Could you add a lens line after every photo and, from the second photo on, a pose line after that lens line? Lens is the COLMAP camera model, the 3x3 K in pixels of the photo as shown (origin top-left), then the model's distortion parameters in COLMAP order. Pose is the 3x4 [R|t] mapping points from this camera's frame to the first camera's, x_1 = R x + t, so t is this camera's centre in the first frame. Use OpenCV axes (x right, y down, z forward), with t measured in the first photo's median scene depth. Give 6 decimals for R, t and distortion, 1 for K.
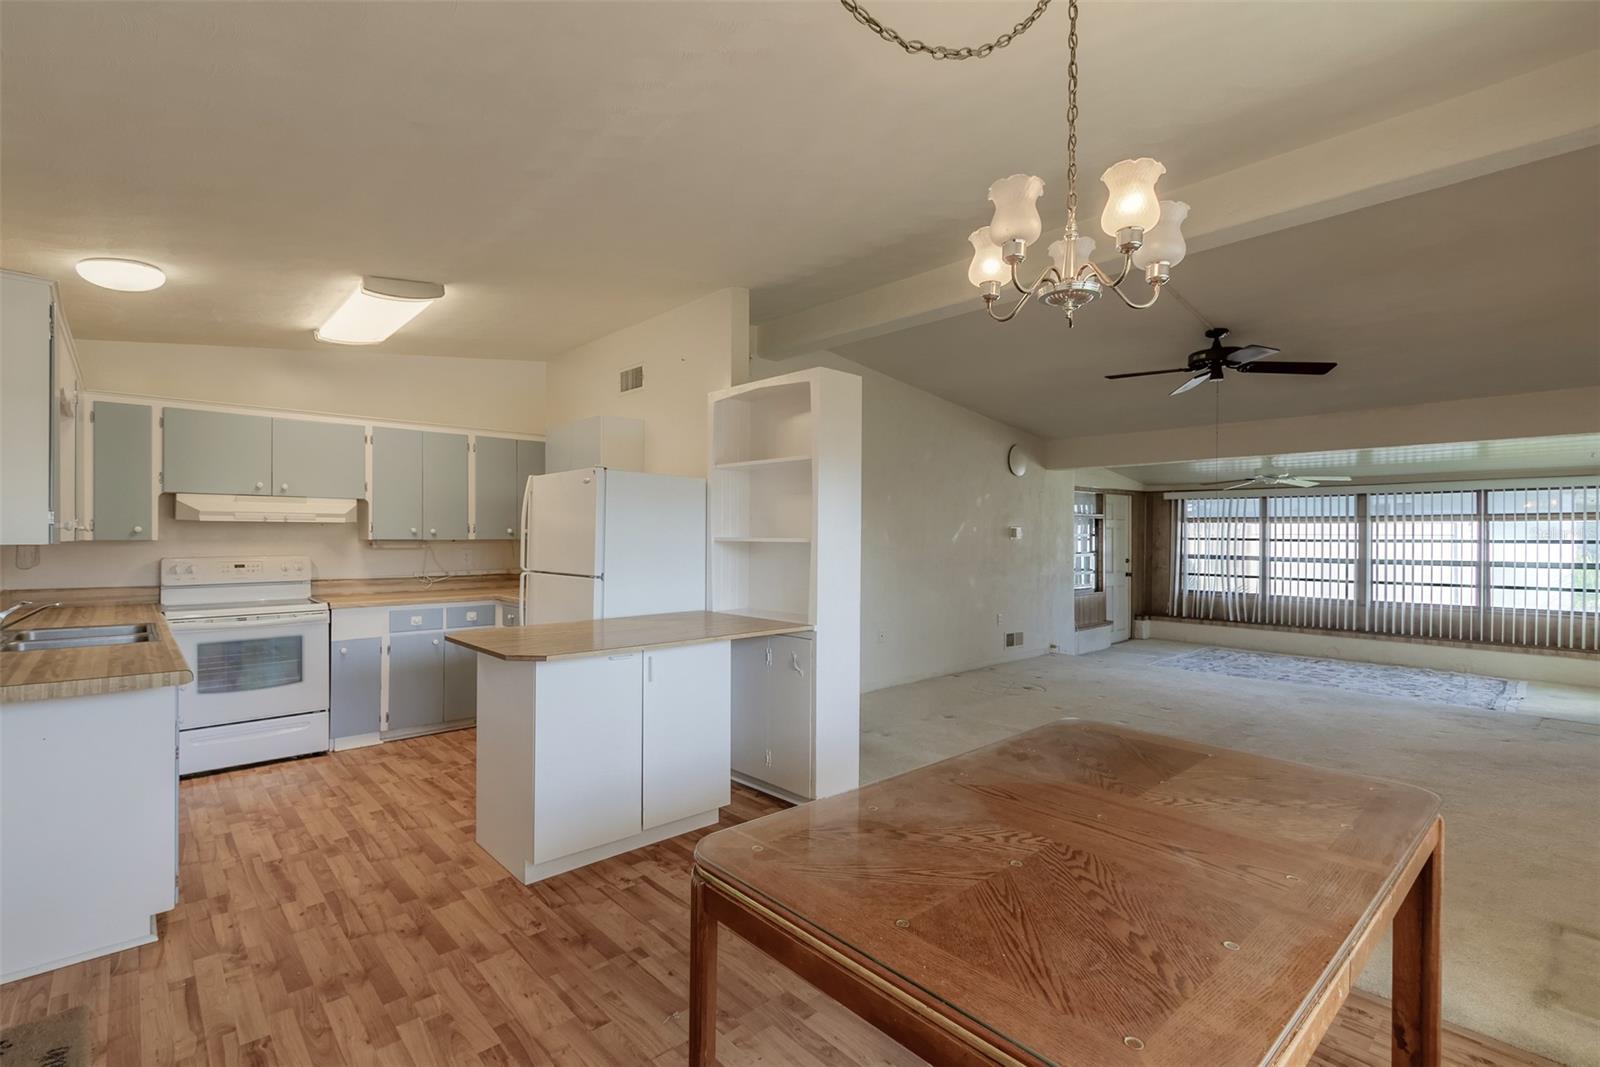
lens RADIAL K [[724.5, 0, 773.1], [0, 724.5, 541.4], [0, 0, 1]] dist [0.010024, -0.003683]
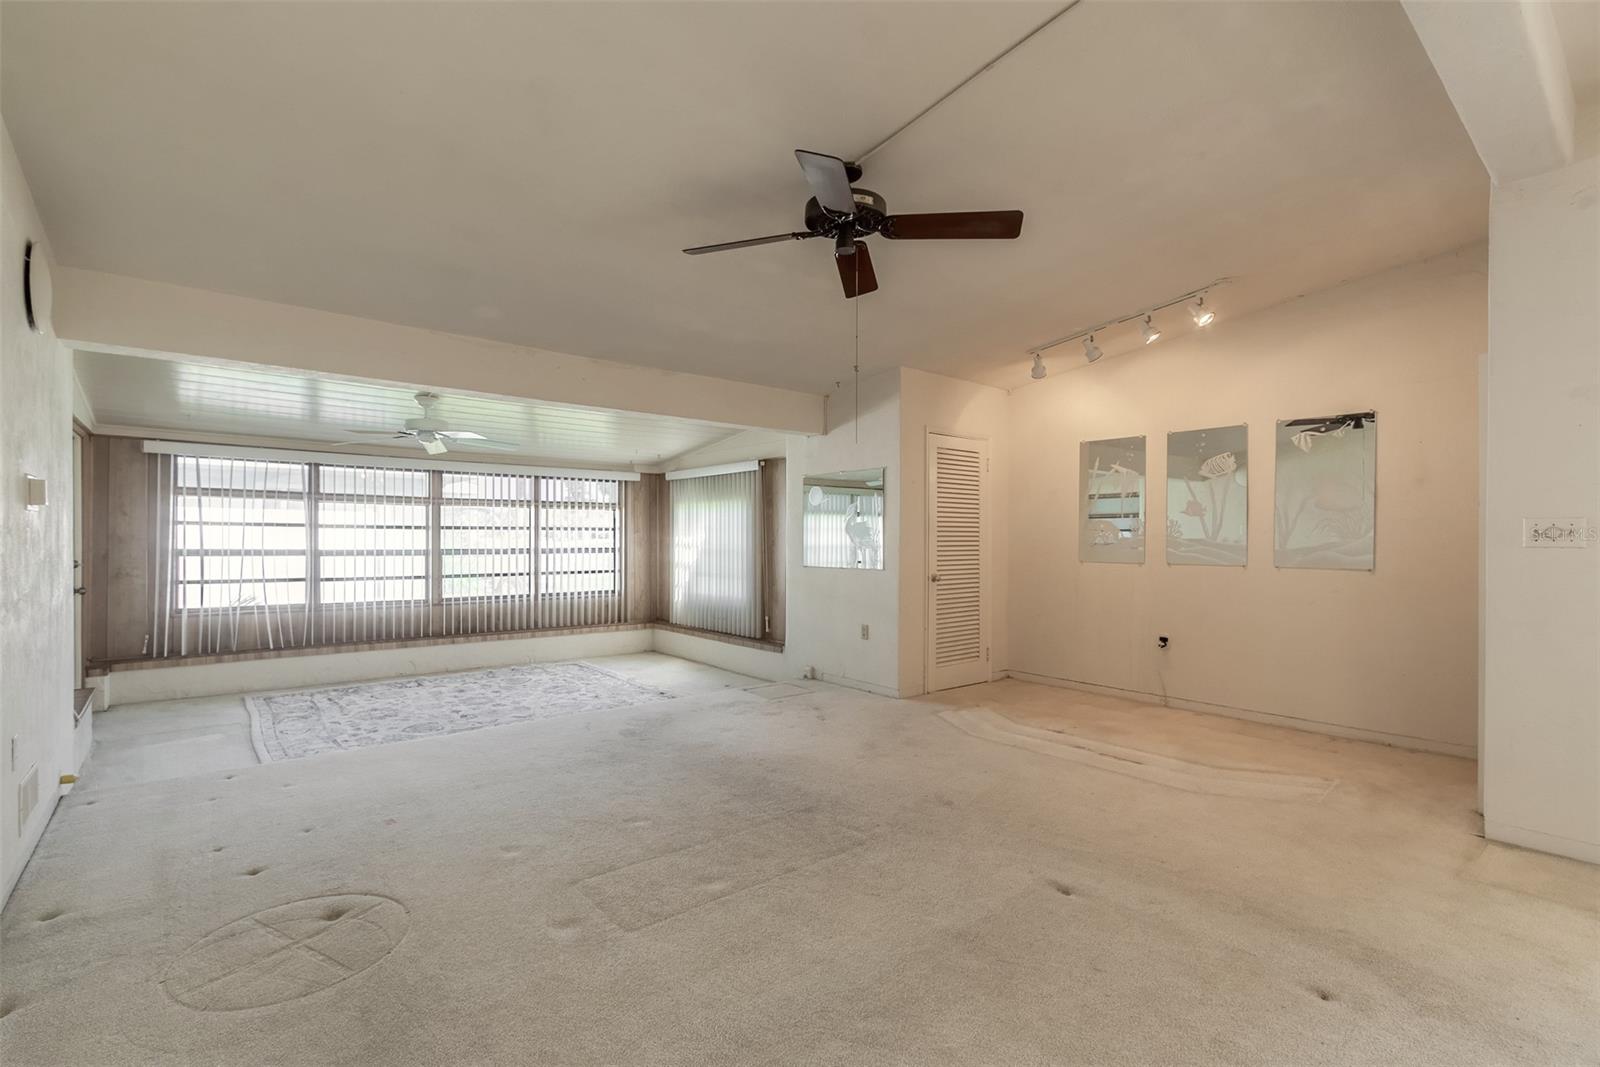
lens RADIAL K [[724.5, 0, 777.6], [0, 724.5, 538.8], [0, 0, 1]] dist [0.010024, -0.003683]
pose [[0.053142, -0.005146, 0.998574, 0.005046], [0.004794, 0.999977, 0.004899, 0.009960], [-0.998575, 0.004527, 0.053165, 0.550106]]
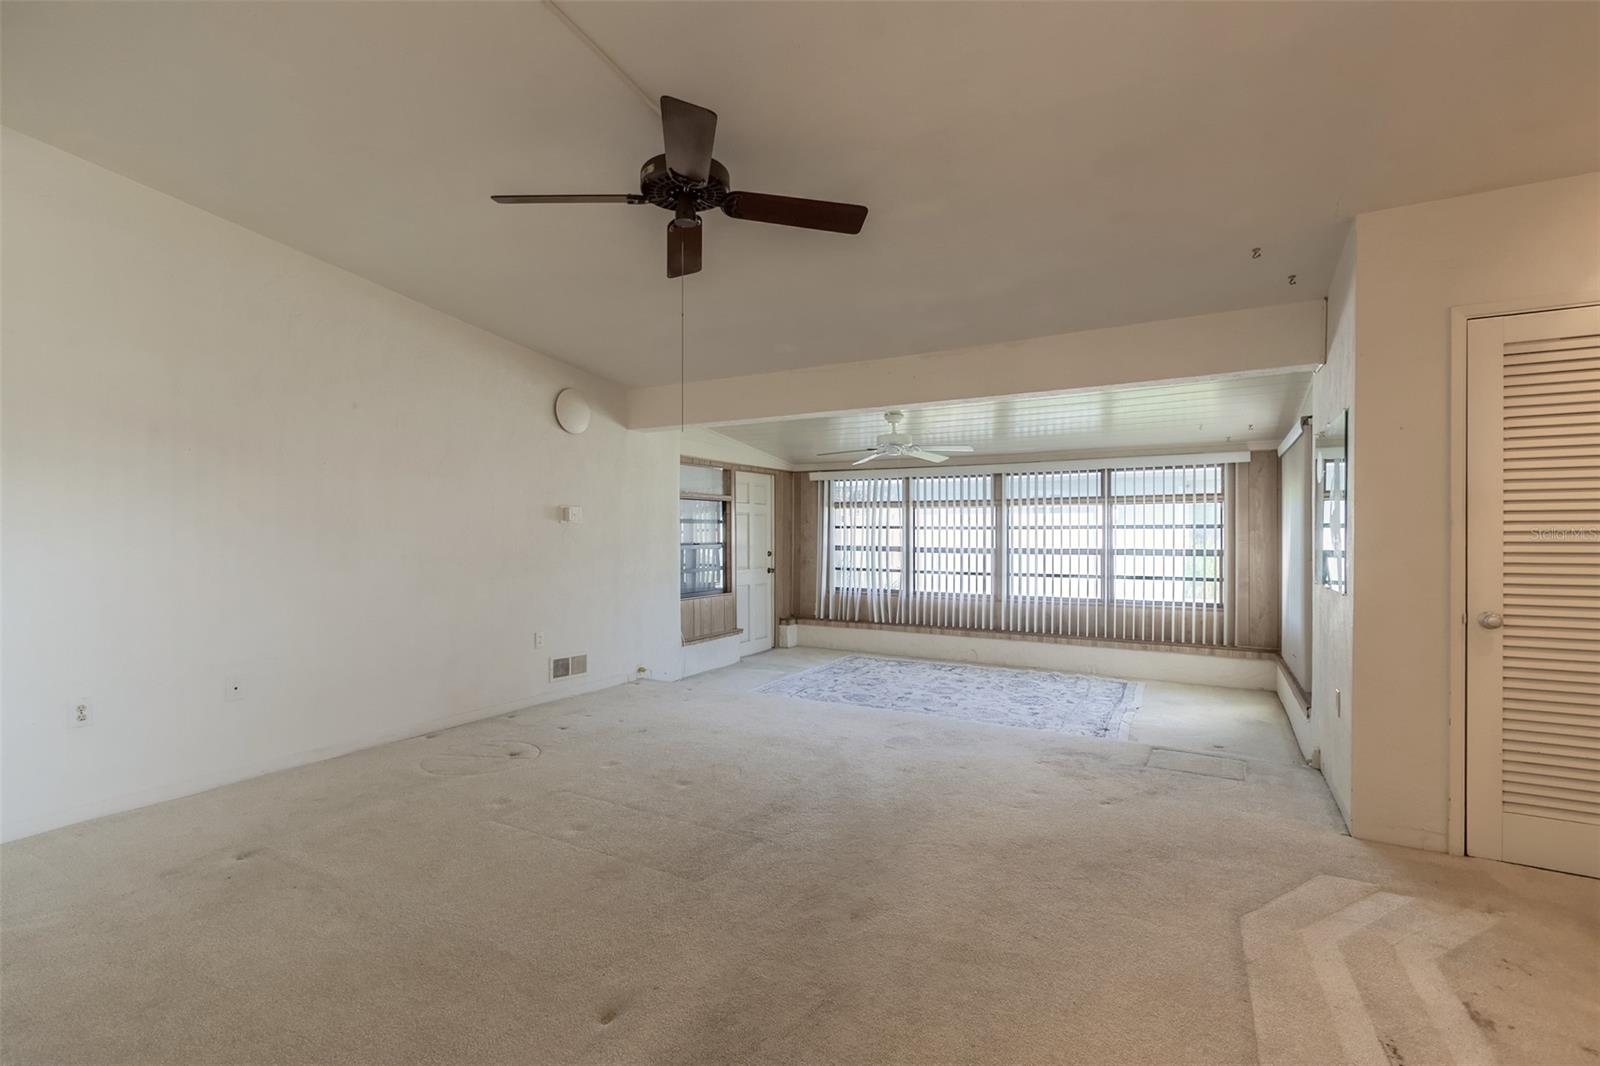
lens RADIAL K [[724.5, 0, 774.0], [0, 724.5, 540.8], [0, 0, 1]] dist [0.010024, -0.003683]
pose [[0.951612, -0.005226, 0.307257, 0.273982], [0.005497, 0.999985, -0.000017, 0.013403], [-0.307253, 0.001706, 0.951626, 0.243667]]
